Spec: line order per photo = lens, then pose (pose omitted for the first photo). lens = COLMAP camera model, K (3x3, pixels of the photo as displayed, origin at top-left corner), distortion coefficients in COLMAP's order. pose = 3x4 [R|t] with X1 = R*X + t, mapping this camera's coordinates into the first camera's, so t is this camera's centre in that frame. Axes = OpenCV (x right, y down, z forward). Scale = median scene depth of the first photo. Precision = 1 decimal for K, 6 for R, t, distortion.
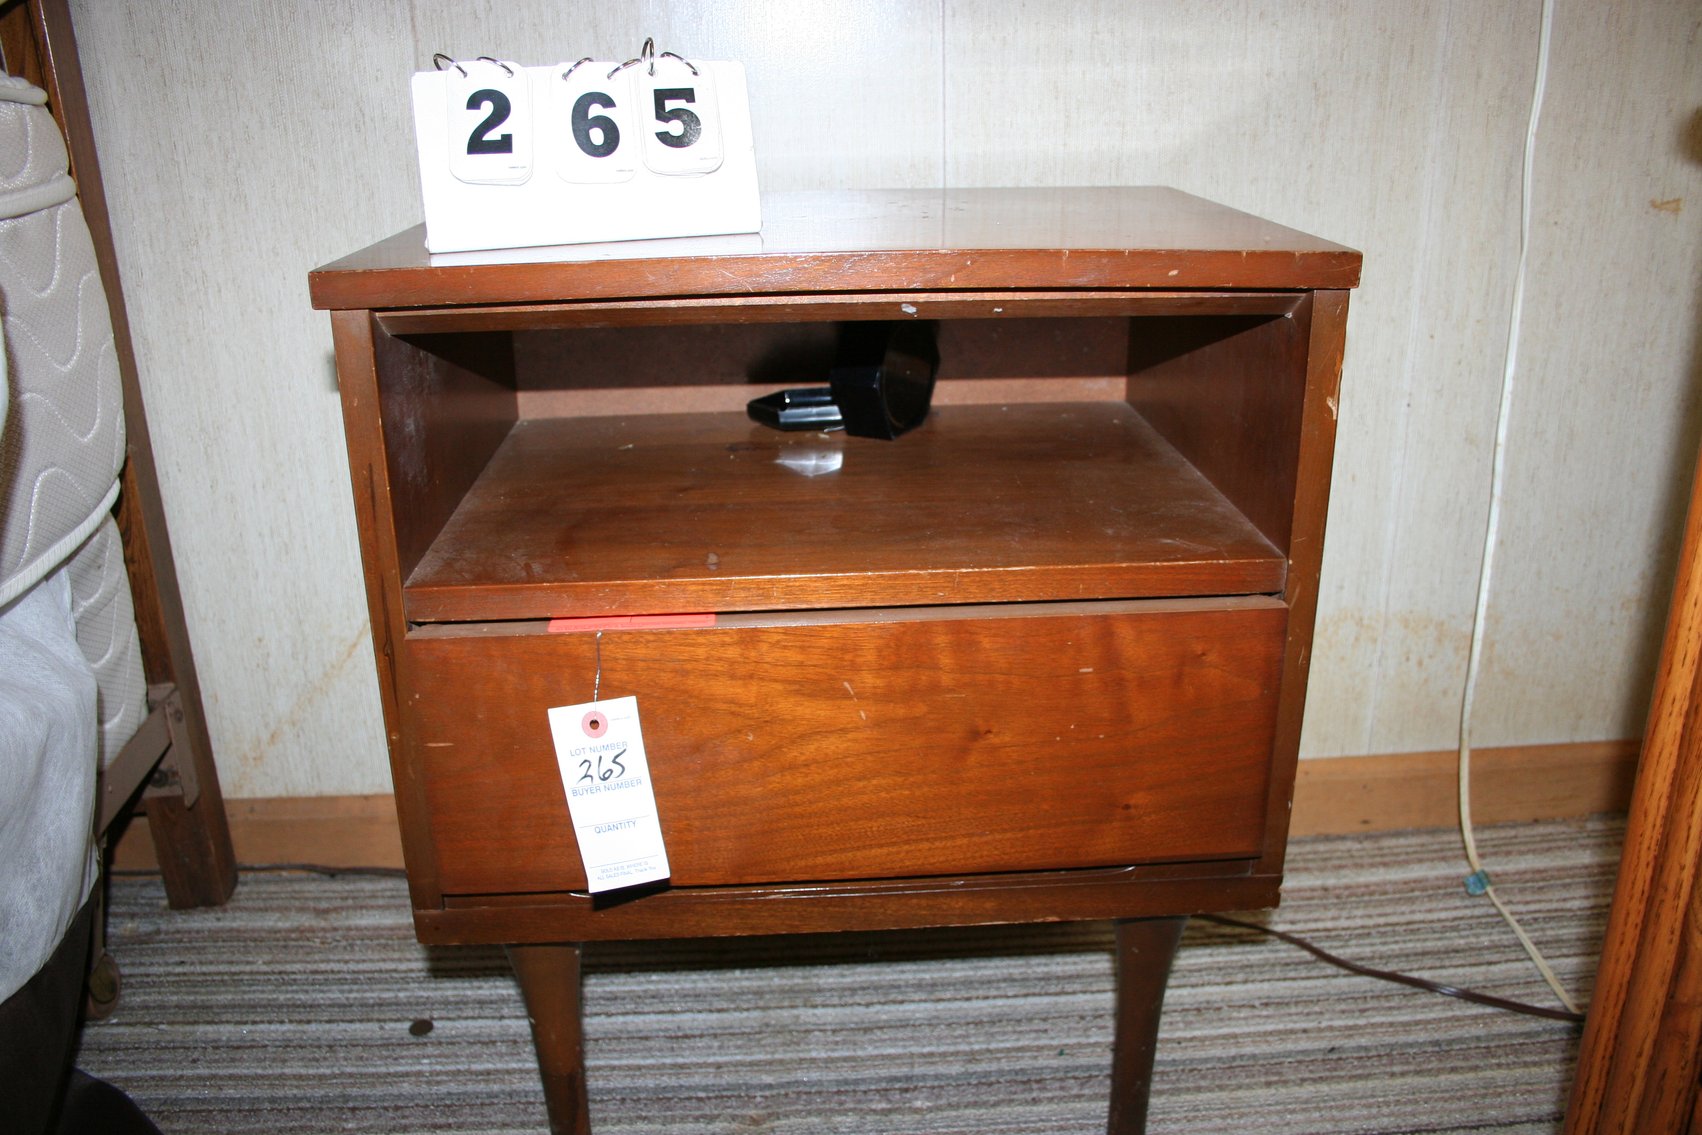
lens RADIAL K [[1378.2, 0, 842.3], [0, 1378.2, 619.4], [0, 0, 1]] dist [-0.136566, 0.110183]
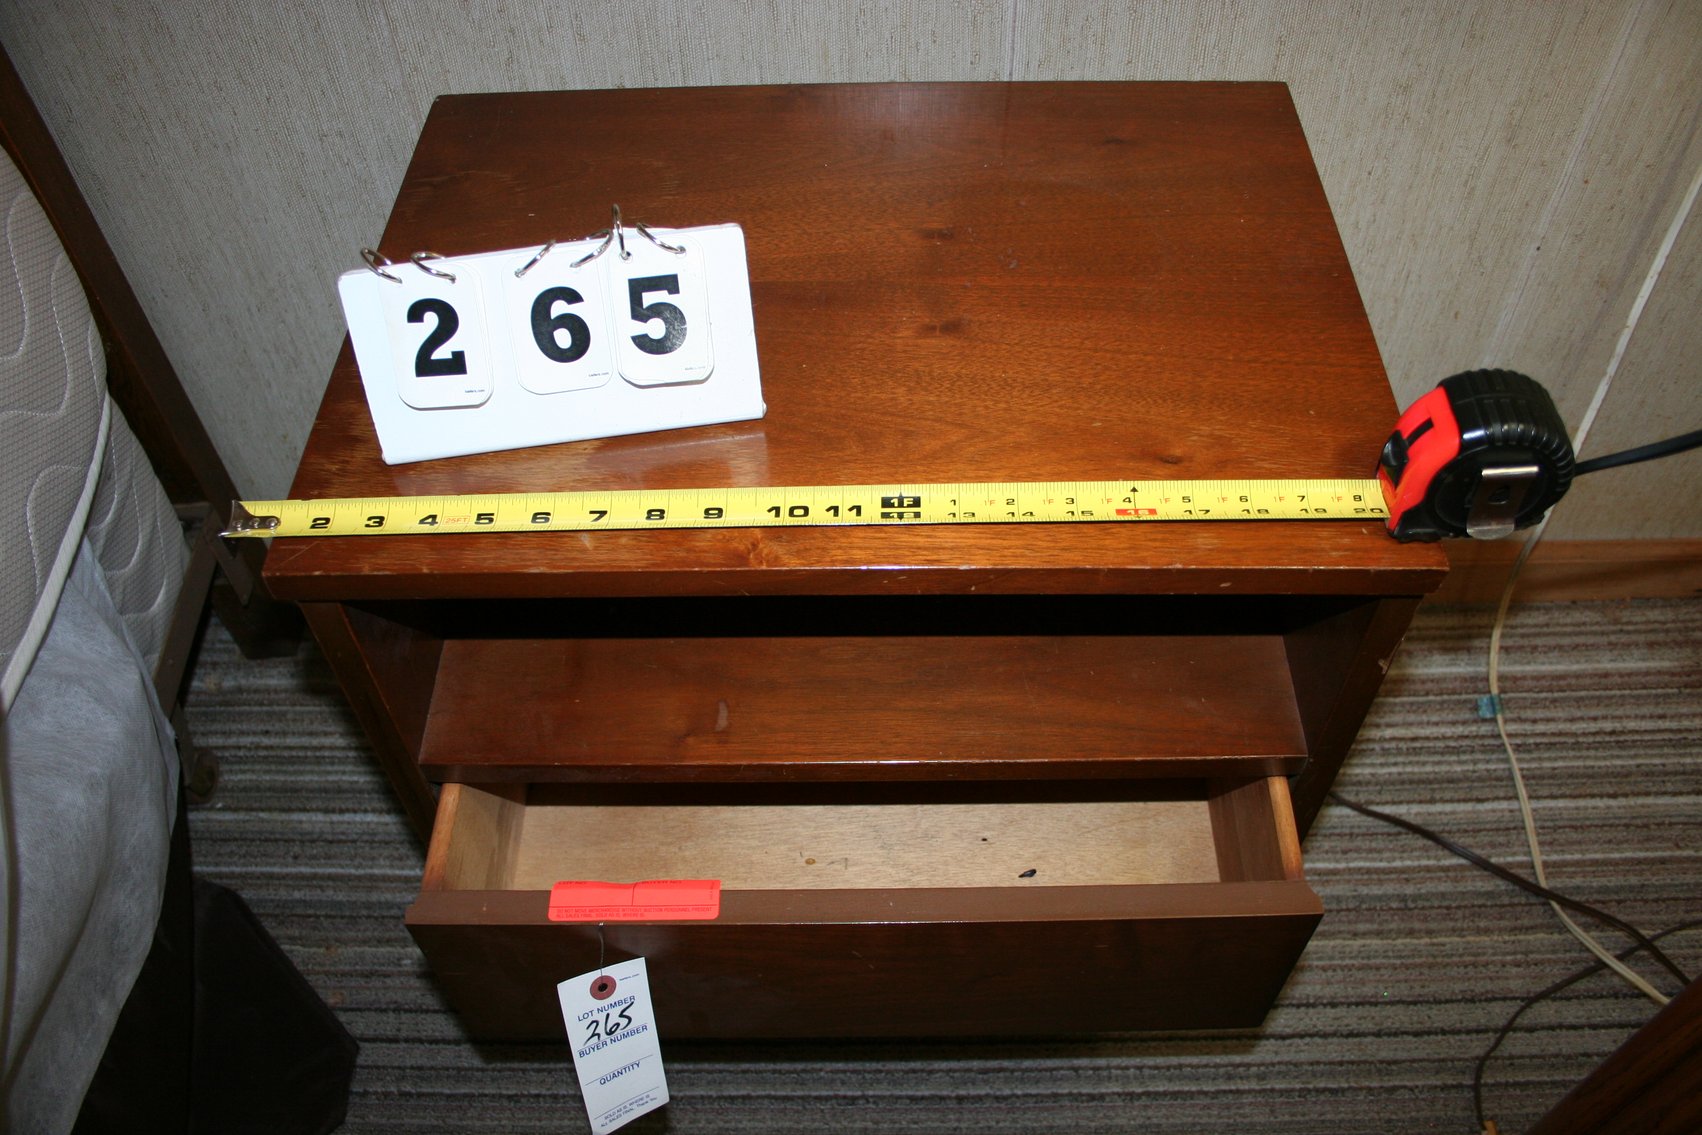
lens RADIAL K [[1378.2, 0, 842.3], [0, 1378.2, 619.4], [0, 0, 1]] dist [-0.136566, 0.110183]
pose [[0.998314, 0.038528, -0.043421, 0.021245], [-0.011621, 0.865501, 0.500772, -0.398673], [0.056875, -0.499423, 0.864489, 0.122314]]
